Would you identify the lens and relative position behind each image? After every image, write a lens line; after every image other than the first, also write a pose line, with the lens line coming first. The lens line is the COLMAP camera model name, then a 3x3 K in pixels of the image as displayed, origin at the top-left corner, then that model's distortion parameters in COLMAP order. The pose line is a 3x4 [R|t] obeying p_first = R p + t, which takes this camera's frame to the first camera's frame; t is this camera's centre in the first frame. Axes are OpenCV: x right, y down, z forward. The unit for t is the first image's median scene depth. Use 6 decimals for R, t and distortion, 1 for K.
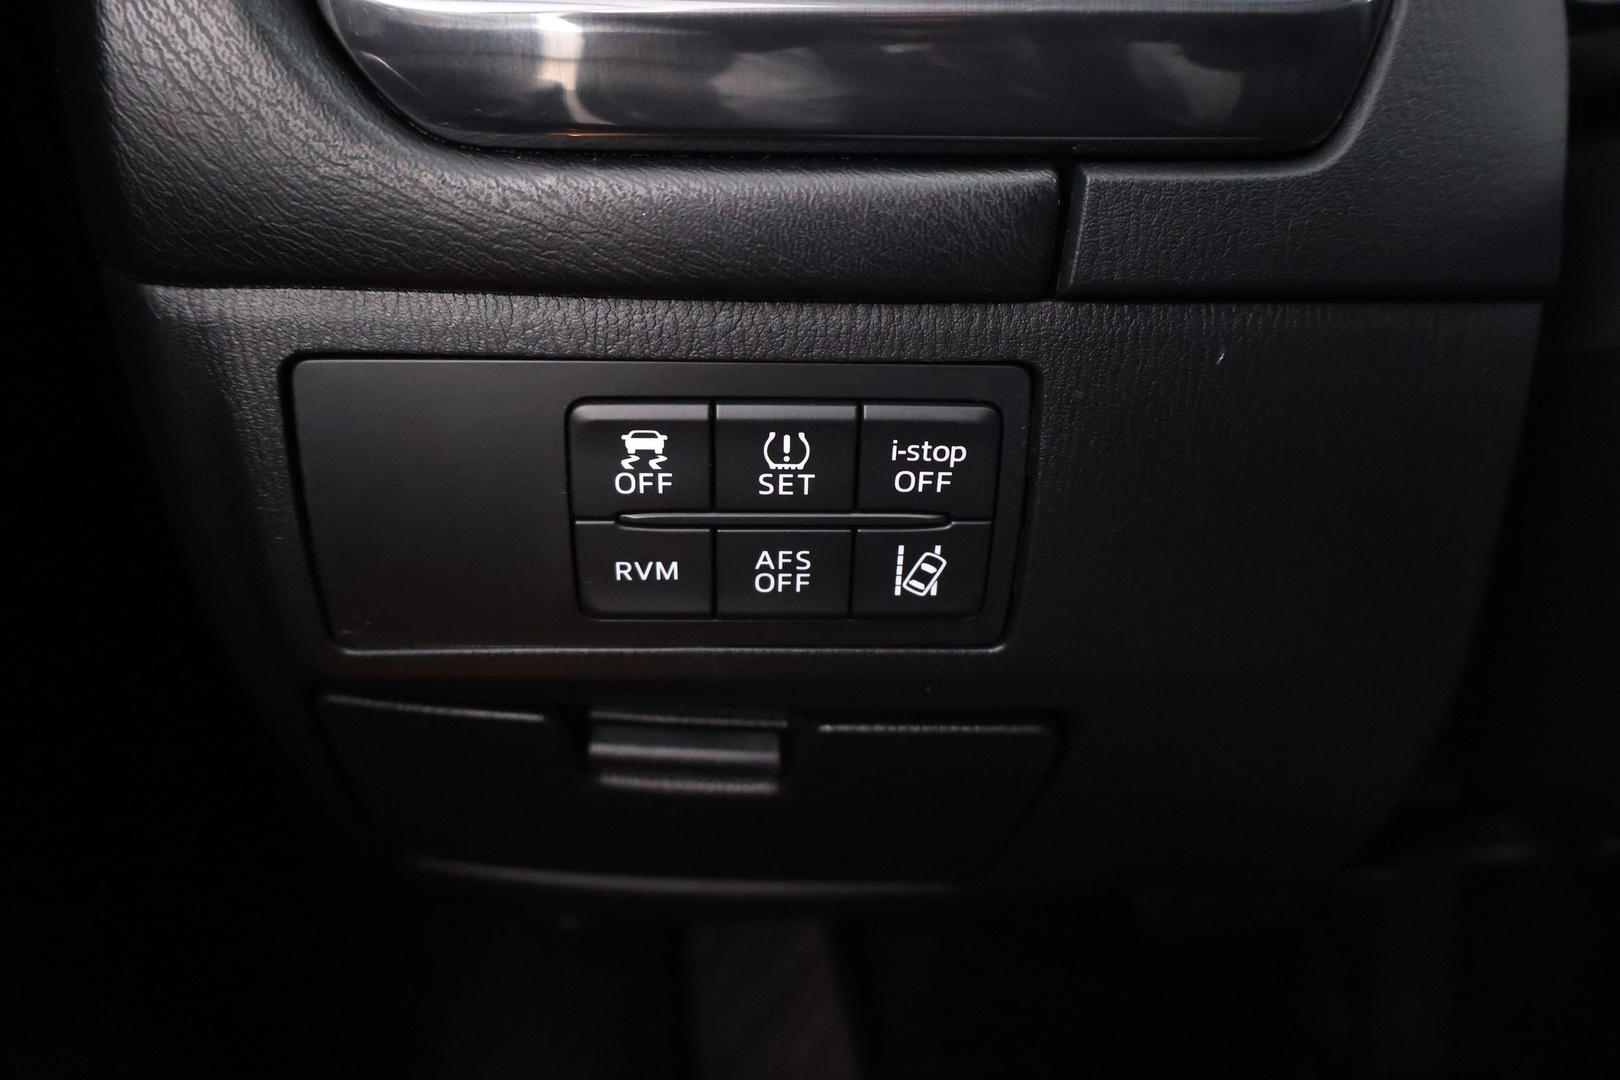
lens RADIAL K [[1355.3, 0, 803.8], [0, 1355.3, 539.6], [0, 0, 1]] dist [-0.002393, 0.005319]
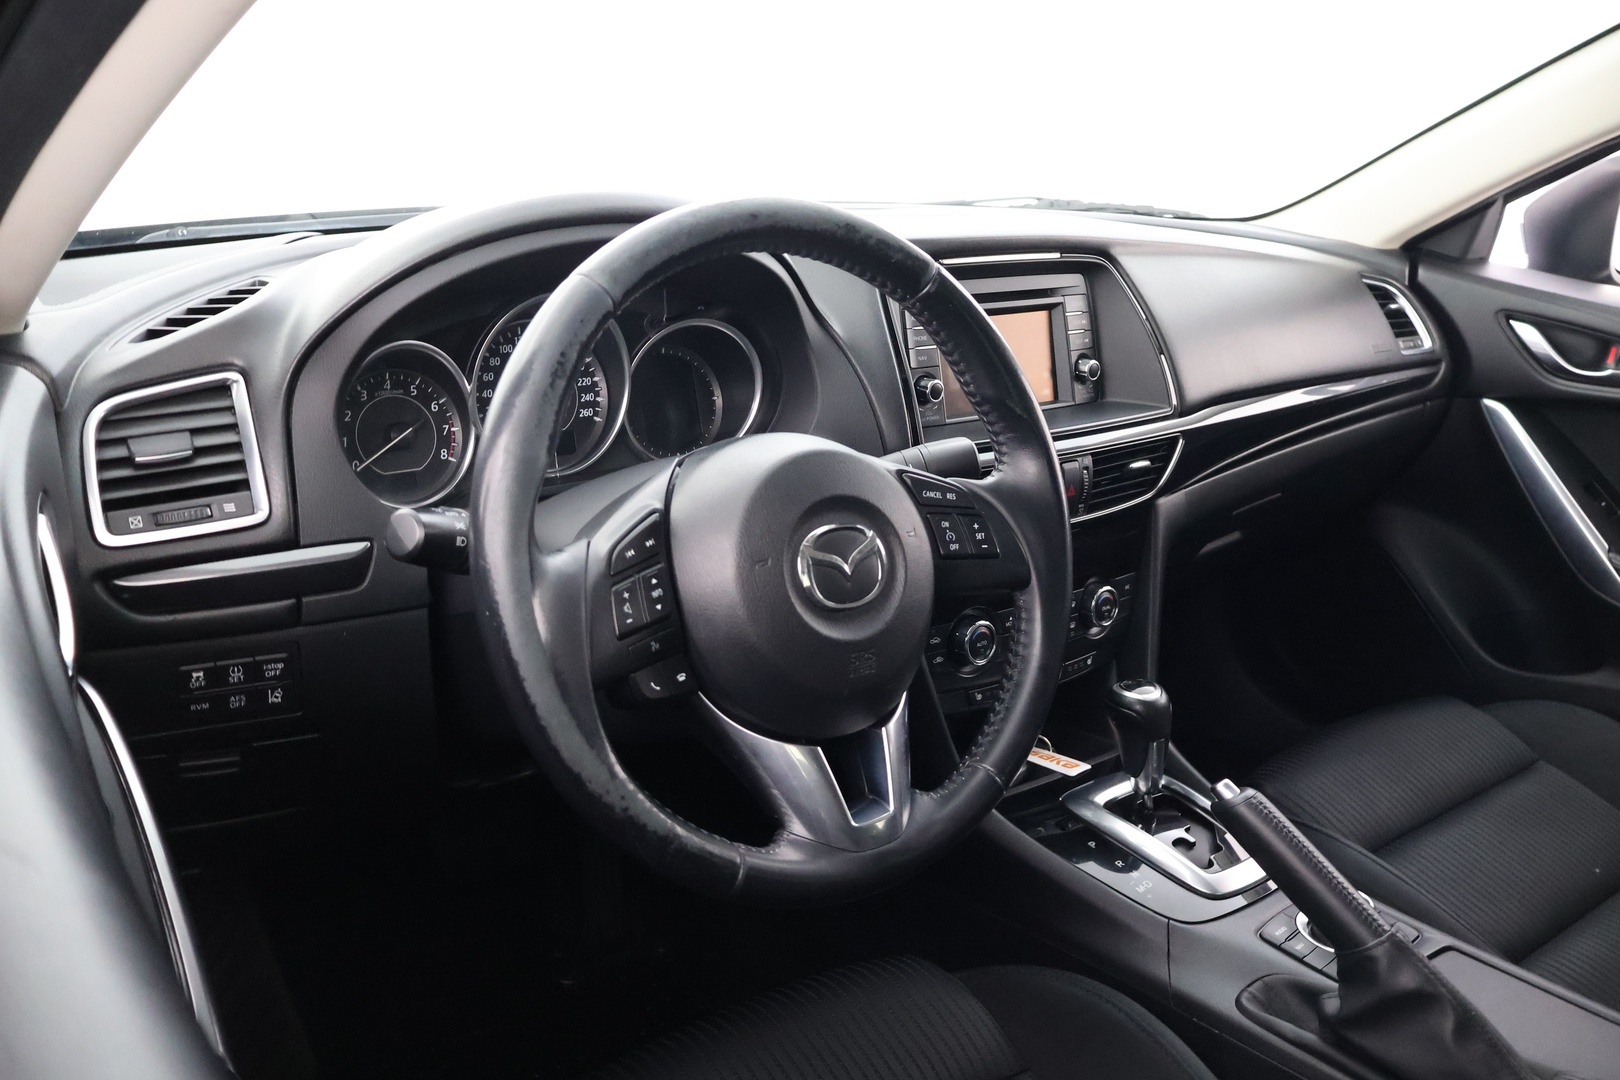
lens RADIAL K [[1355.3, 0, 812.4], [0, 1355.3, 535.4], [0, 0, 1]] dist [-0.002393, 0.005319]
pose [[0.896863, -0.105963, 0.429428, -0.160664], [0.153873, 0.984982, -0.078317, 0.116020], [-0.414680, 0.136316, 0.899699, -3.353837]]
